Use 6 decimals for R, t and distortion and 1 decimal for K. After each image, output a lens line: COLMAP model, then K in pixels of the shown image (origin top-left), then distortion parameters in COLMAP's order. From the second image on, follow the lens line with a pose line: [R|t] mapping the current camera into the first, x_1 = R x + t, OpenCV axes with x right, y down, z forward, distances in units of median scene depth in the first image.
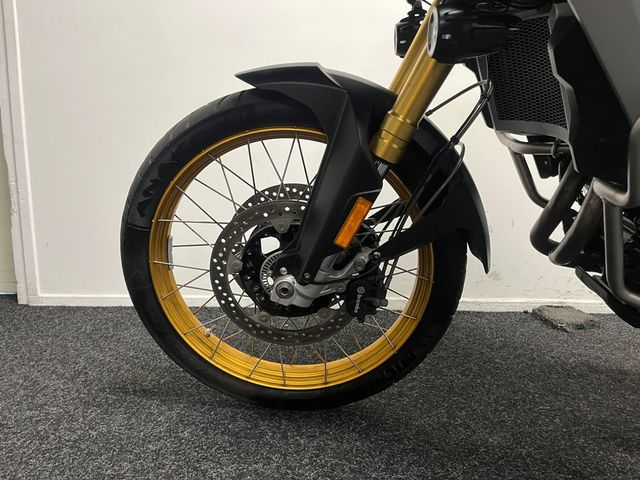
lens RADIAL K [[486.1, 0, 319.3], [0, 486.1, 234.4], [0, 0, 1]] dist [0.072145, -0.095827]
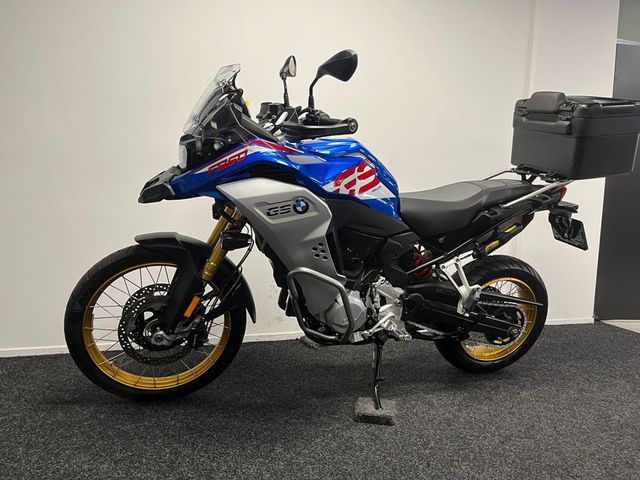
lens RADIAL K [[486.1, 0, 323.9], [0, 486.1, 242.4], [0, 0, 1]] dist [0.072145, -0.095827]
pose [[0.943897, -0.004782, 0.330206, -0.086660], [0.022483, 0.998506, -0.049808, -0.163768], [-0.329474, 0.054438, 0.942594, -1.162174]]
